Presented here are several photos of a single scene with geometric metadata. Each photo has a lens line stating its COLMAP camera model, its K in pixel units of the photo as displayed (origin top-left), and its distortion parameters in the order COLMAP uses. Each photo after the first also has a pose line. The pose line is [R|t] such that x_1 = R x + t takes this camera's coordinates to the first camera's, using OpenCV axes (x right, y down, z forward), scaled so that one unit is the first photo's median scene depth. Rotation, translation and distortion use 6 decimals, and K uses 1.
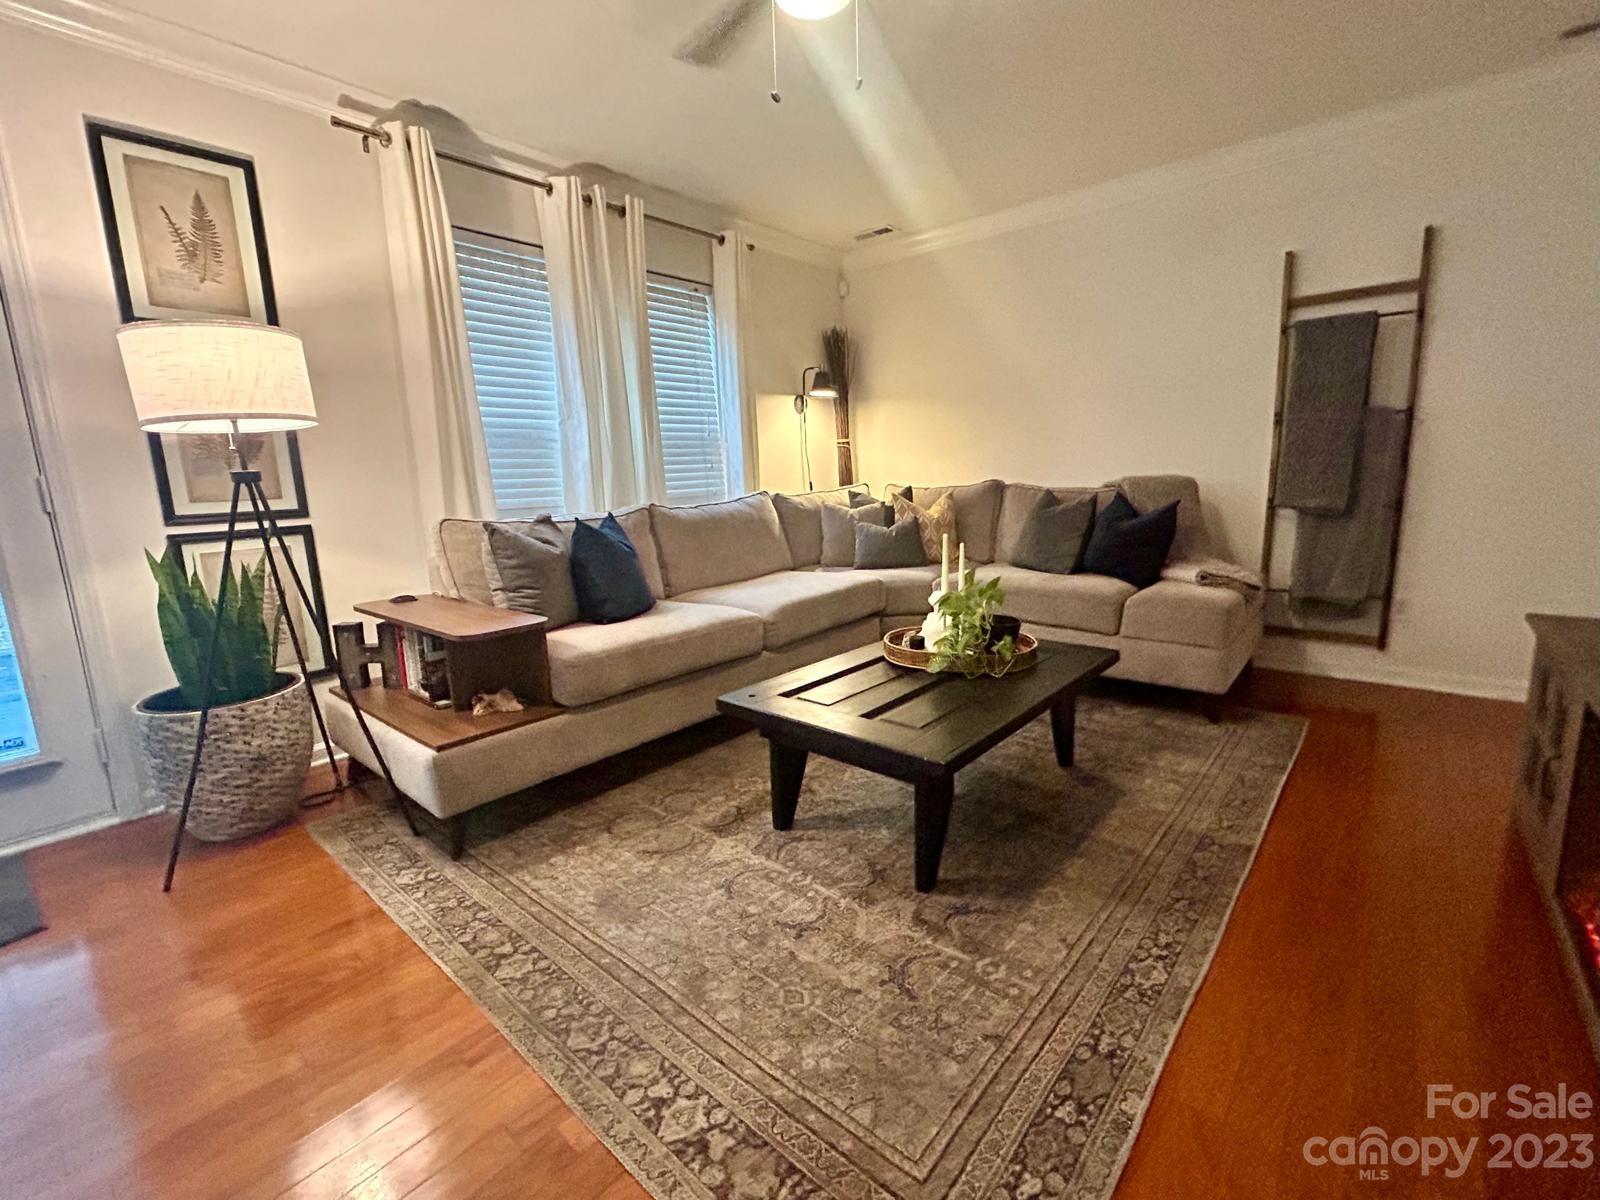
lens RADIAL K [[692.7, 0, 798.0], [0, 692.7, 595.6], [0, 0, 1]] dist [-0.000415, 0.000419]
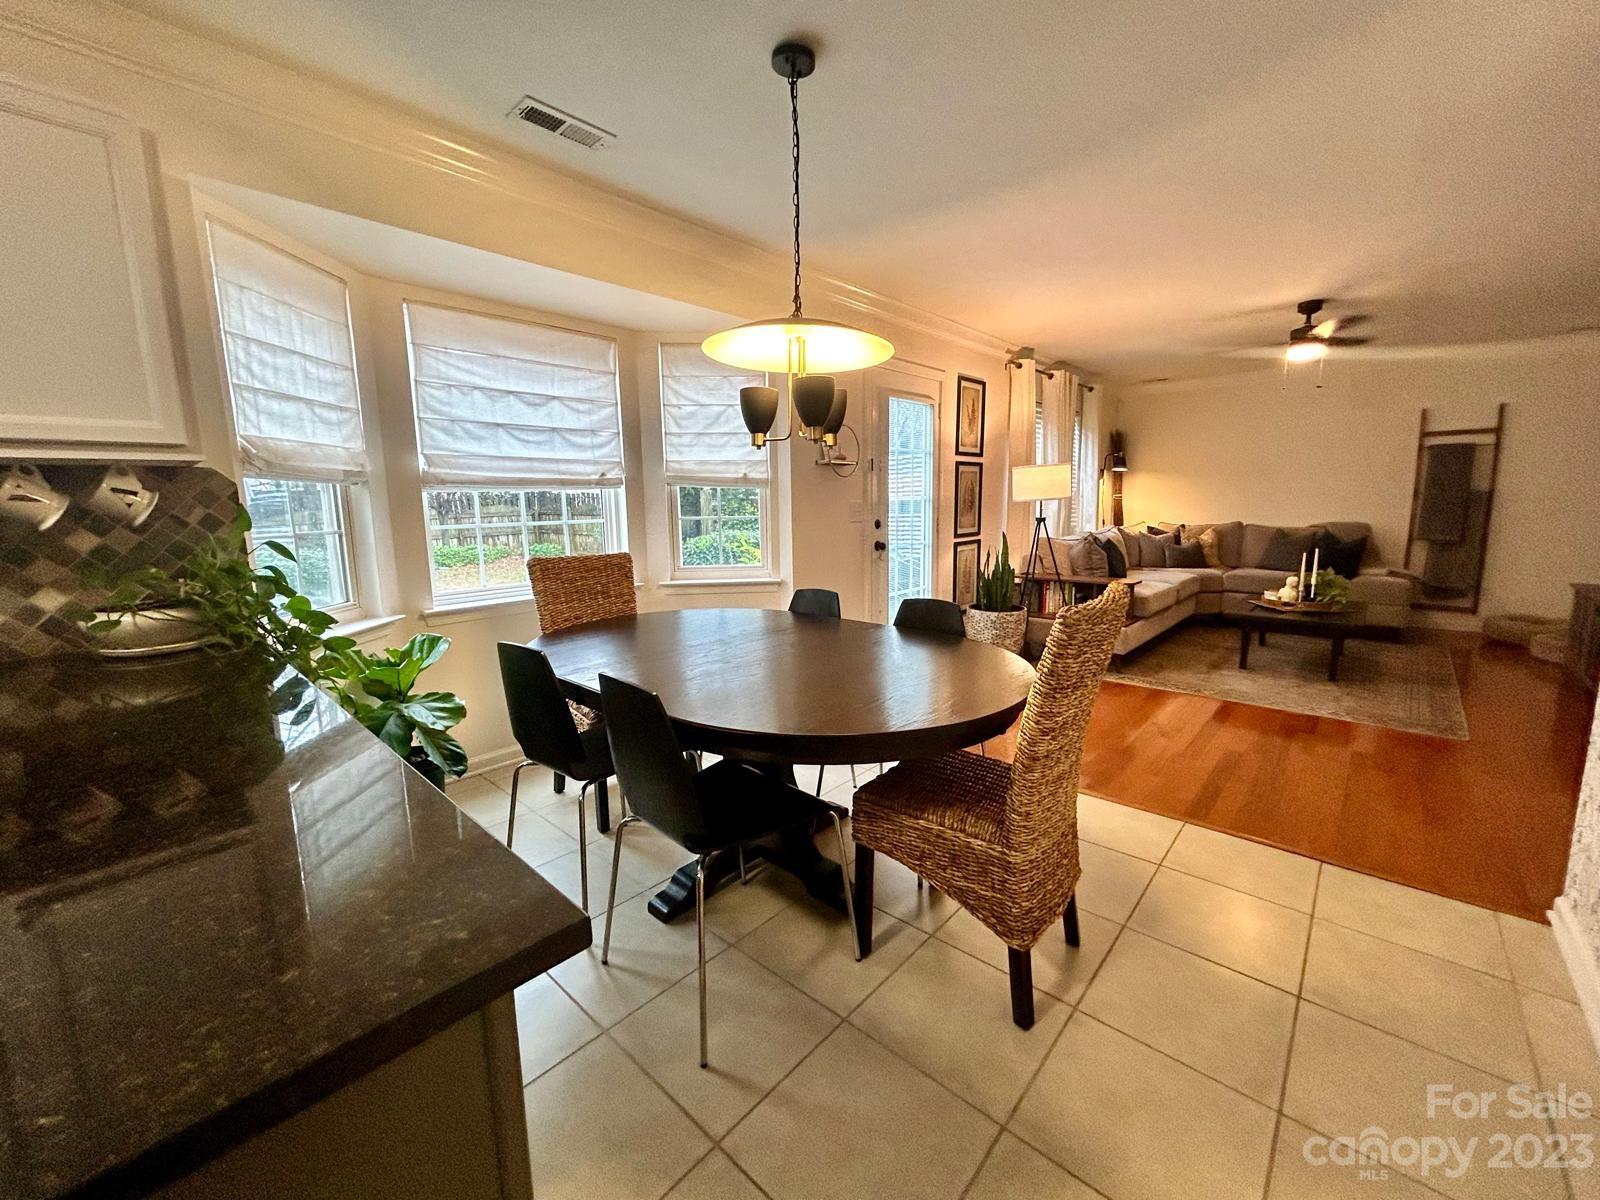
lens RADIAL K [[639.9, 0, 794.1], [0, 639.9, 593.8], [0, 0, 1]] dist [-0.000498, -0.000473]
pose [[0.999191, 0.021743, -0.033819, -1.006369], [-0.022839, 0.999214, -0.032385, 0.124100], [0.033088, 0.033132, 0.998903, -0.853218]]
